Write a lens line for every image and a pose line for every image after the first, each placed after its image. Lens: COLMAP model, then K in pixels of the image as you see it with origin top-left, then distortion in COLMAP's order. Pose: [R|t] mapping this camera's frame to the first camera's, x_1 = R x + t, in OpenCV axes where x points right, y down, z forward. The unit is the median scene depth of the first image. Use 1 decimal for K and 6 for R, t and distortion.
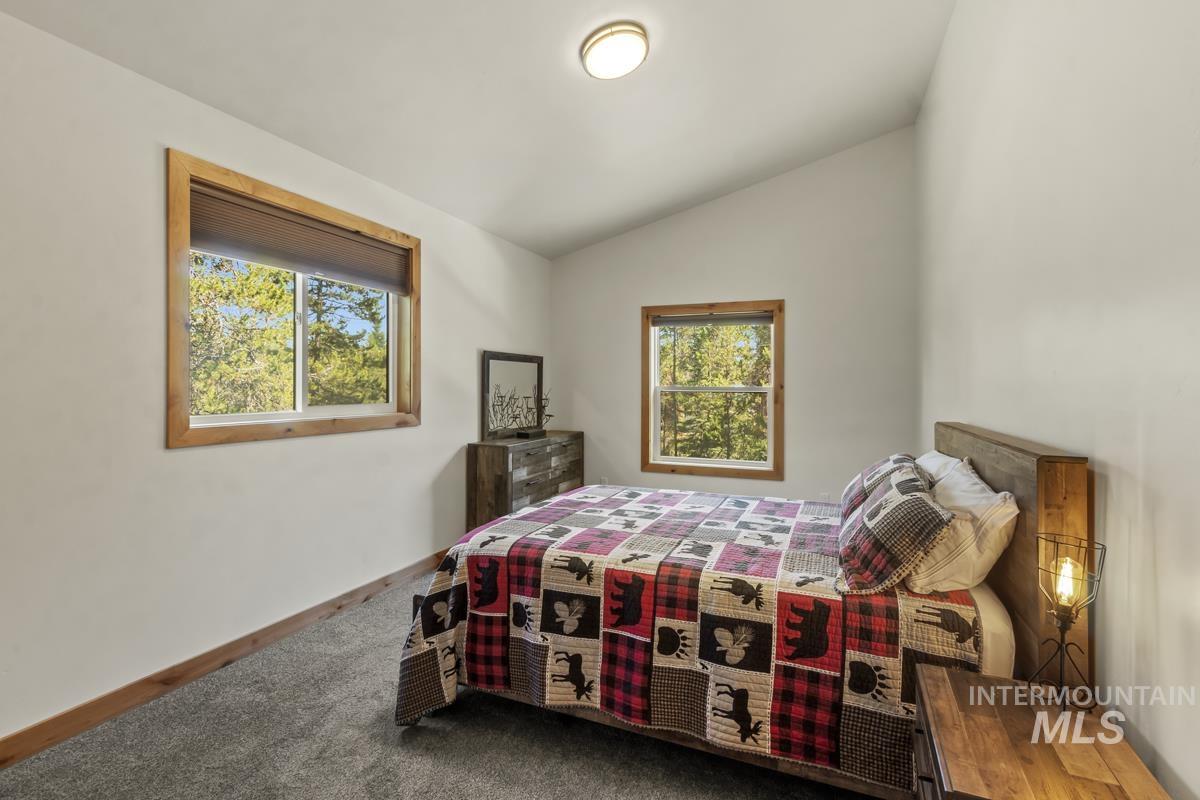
lens RADIAL K [[553.7, 0, 594.9], [0, 553.7, 383.4], [0, 0, 1]] dist [0.002423, 0.000480]
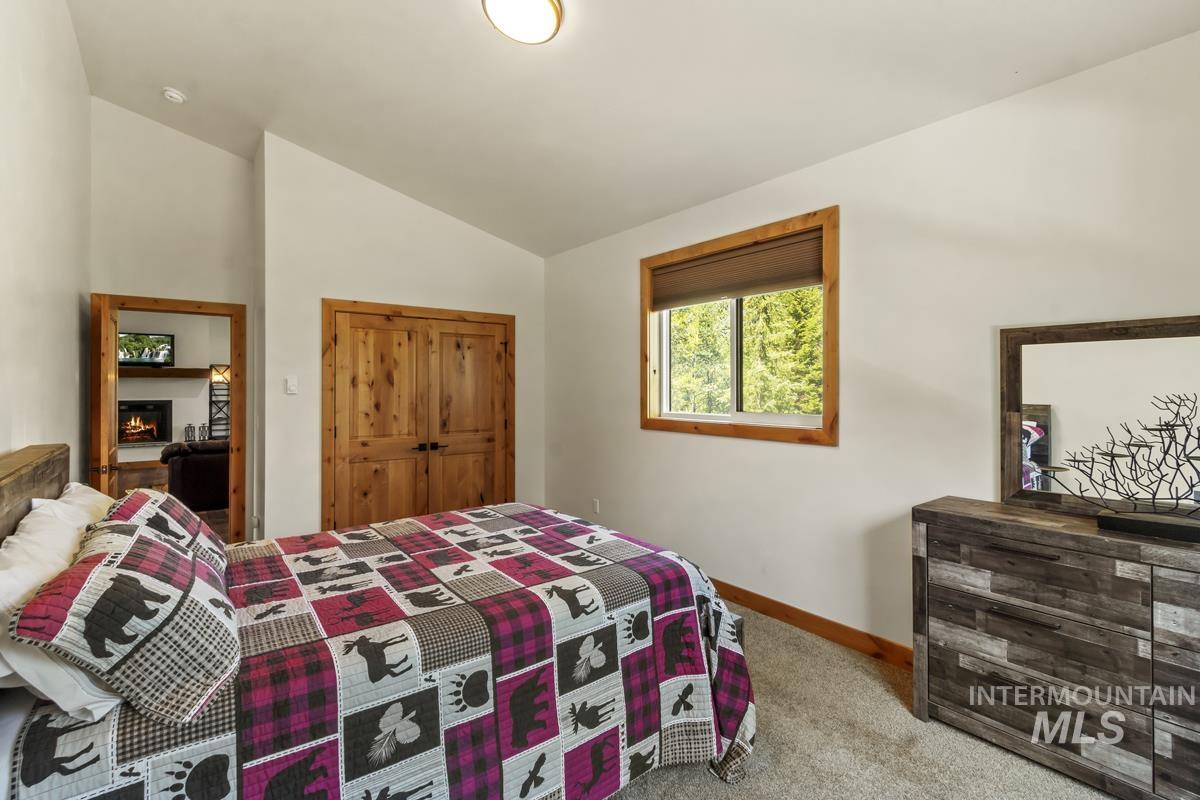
lens RADIAL K [[553.7, 0, 594.9], [0, 553.7, 383.4], [0, 0, 1]] dist [0.002423, 0.000480]
pose [[-0.492154, -0.001923, -0.870506, 0.593617], [0.009453, 0.999927, -0.007553, -0.010729], [0.870457, -0.011946, -0.492100, 1.232361]]
